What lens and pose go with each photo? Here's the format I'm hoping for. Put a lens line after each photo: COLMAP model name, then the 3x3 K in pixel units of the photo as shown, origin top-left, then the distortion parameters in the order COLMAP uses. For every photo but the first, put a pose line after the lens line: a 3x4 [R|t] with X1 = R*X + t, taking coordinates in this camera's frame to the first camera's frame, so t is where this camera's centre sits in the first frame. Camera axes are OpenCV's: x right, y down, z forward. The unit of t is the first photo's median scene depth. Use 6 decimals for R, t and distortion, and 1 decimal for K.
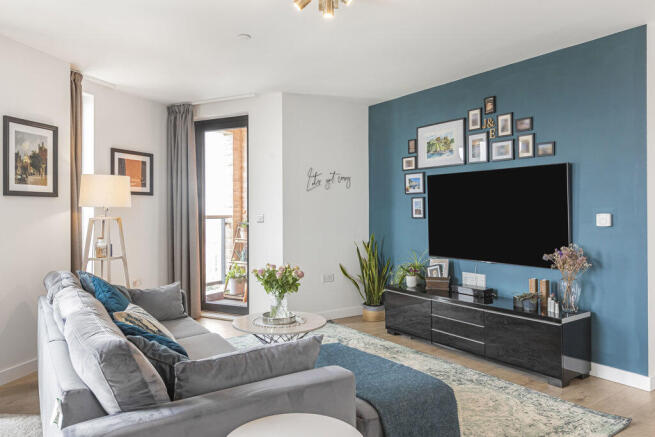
lens RADIAL K [[467.4, 0, 324.6], [0, 467.4, 210.1], [0, 0, 1]] dist [0.000342, -0.001185]
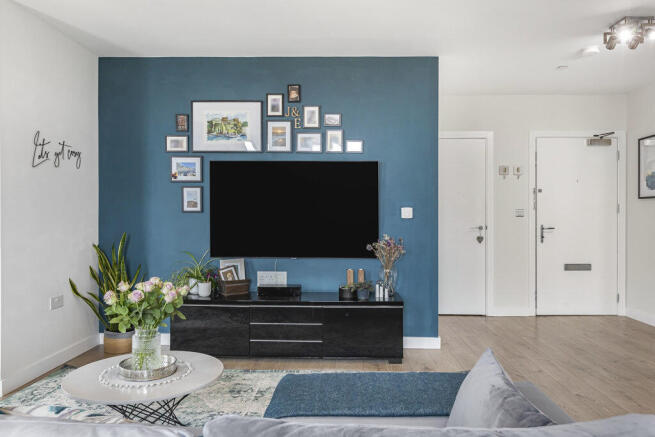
lens RADIAL K [[479.1, 0, 331.9], [0, 479.1, 216.4], [0, 0, 1]] dist [-0.000604, 0.001004]
pose [[0.582359, 0.002541, 0.812928, -0.392283], [-0.011822, 0.999916, 0.005344, 0.020206], [-0.812846, -0.012723, 0.582340, 0.363359]]
